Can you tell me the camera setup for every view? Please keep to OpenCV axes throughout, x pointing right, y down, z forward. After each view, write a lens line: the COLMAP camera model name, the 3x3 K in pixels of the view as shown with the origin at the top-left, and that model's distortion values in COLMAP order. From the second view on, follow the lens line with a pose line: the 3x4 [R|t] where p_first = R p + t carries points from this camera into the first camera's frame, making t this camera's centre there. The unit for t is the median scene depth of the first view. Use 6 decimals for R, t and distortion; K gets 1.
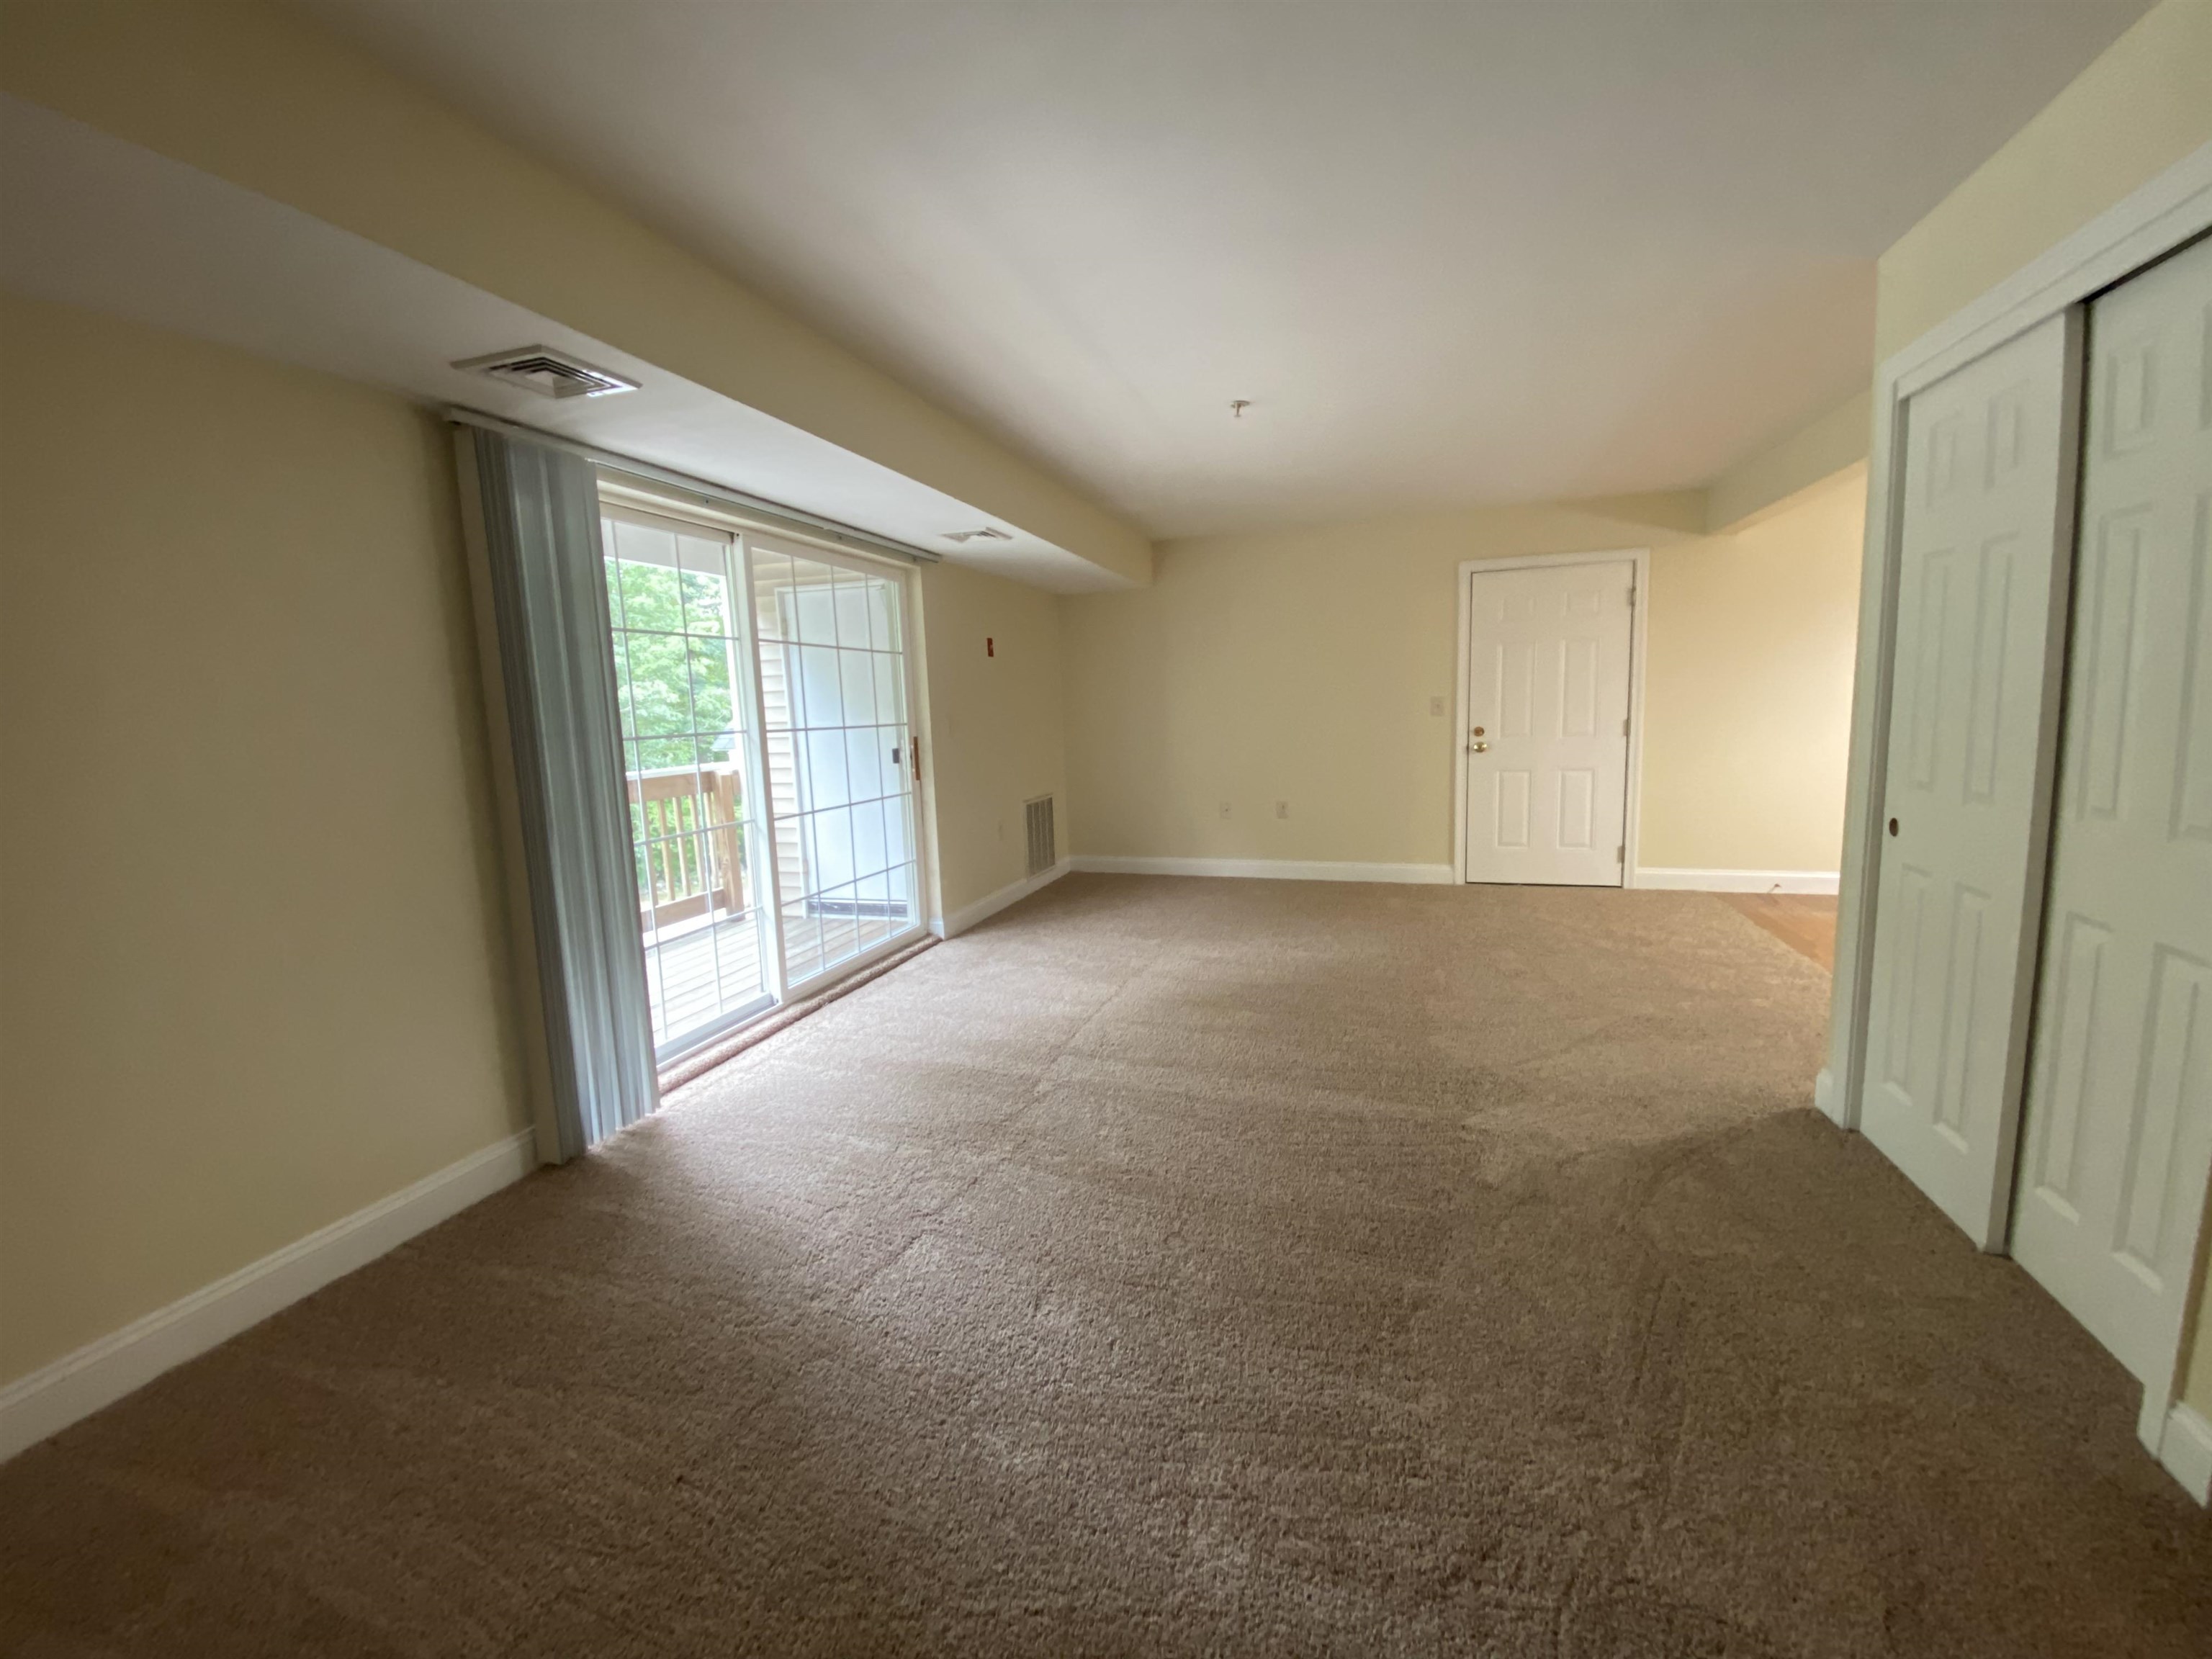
lens RADIAL K [[894.7, 0, 1096.4], [0, 894.7, 820.4], [0, 0, 1]] dist [0.019681, -0.020682]
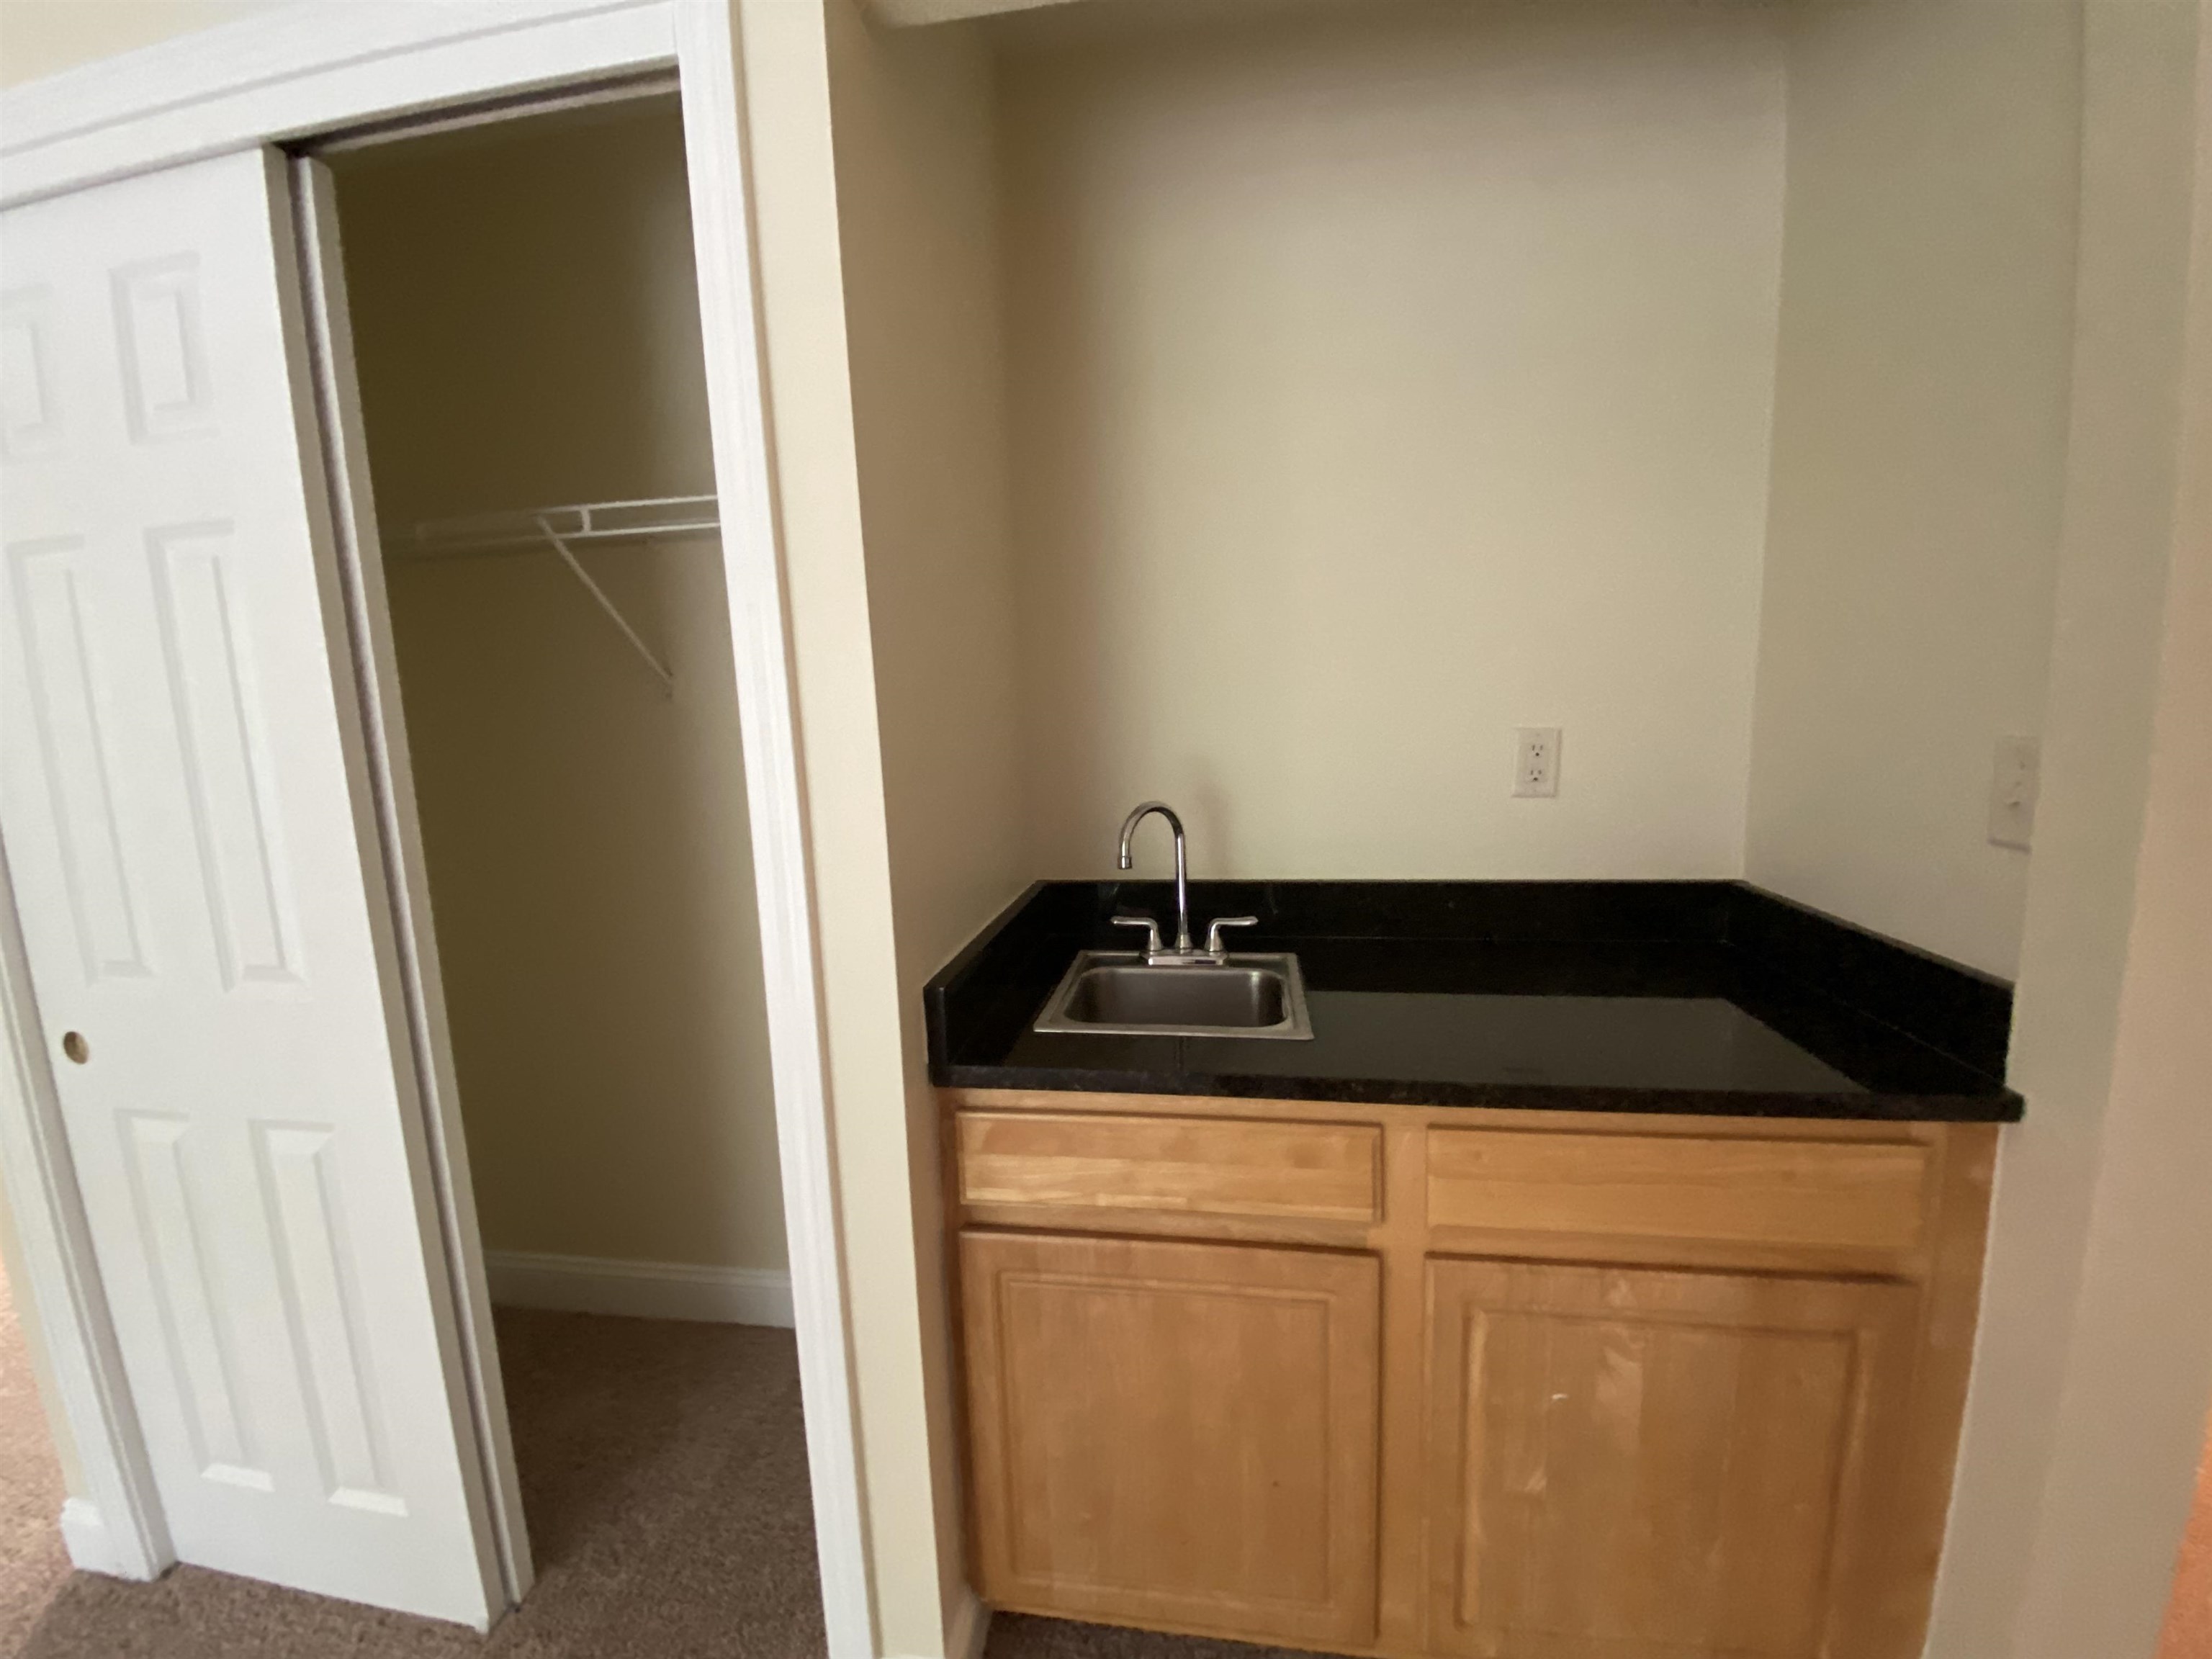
lens RADIAL K [[889.6, 0, 1097.8], [0, 889.6, 817.0], [0, 0, 1]] dist [0.022884, -0.019299]
pose [[-0.159775, -0.102164, 0.981853, 0.174663], [0.167056, 0.977486, 0.128895, -0.056659], [-0.972915, 0.184619, -0.139110, 0.276473]]
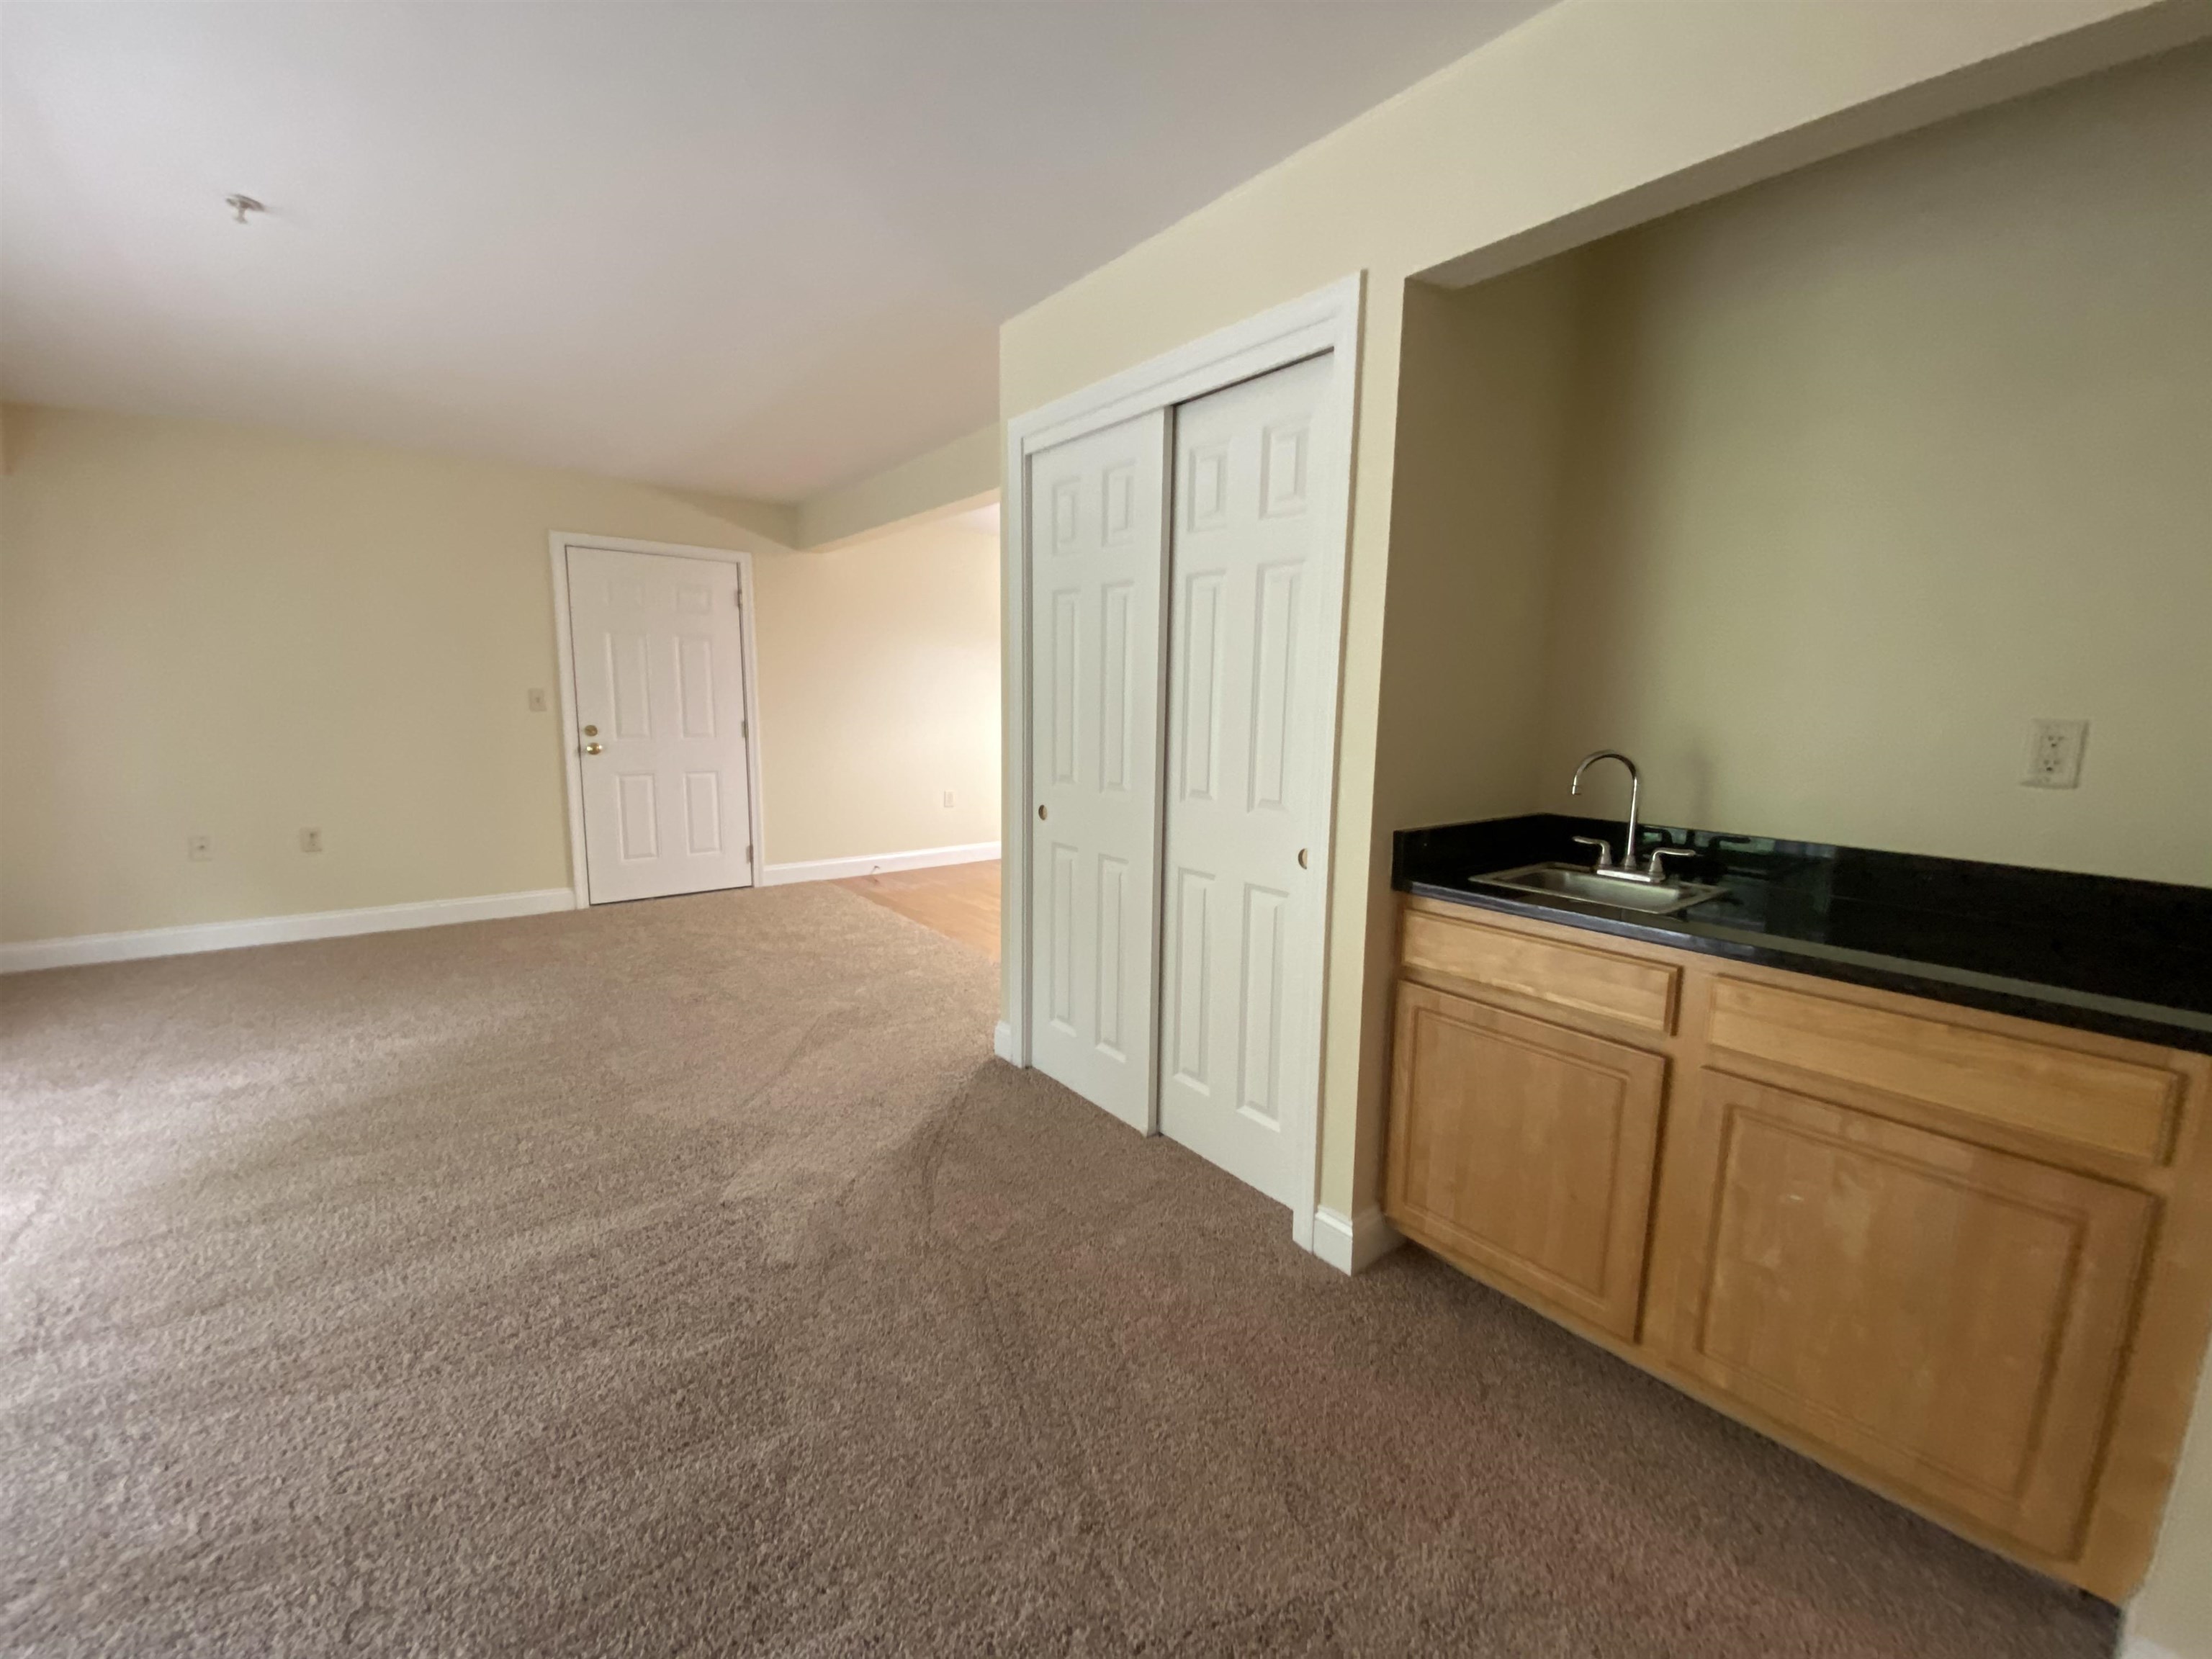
lens RADIAL K [[894.7, 0, 1096.4], [0, 894.7, 820.4], [0, 0, 1]] dist [0.019681, -0.020682]
pose [[0.557477, -0.074293, 0.826862, -0.042777], [0.075016, 0.996421, 0.038952, -0.014182], [-0.826796, 0.040313, 0.561055, 0.160582]]
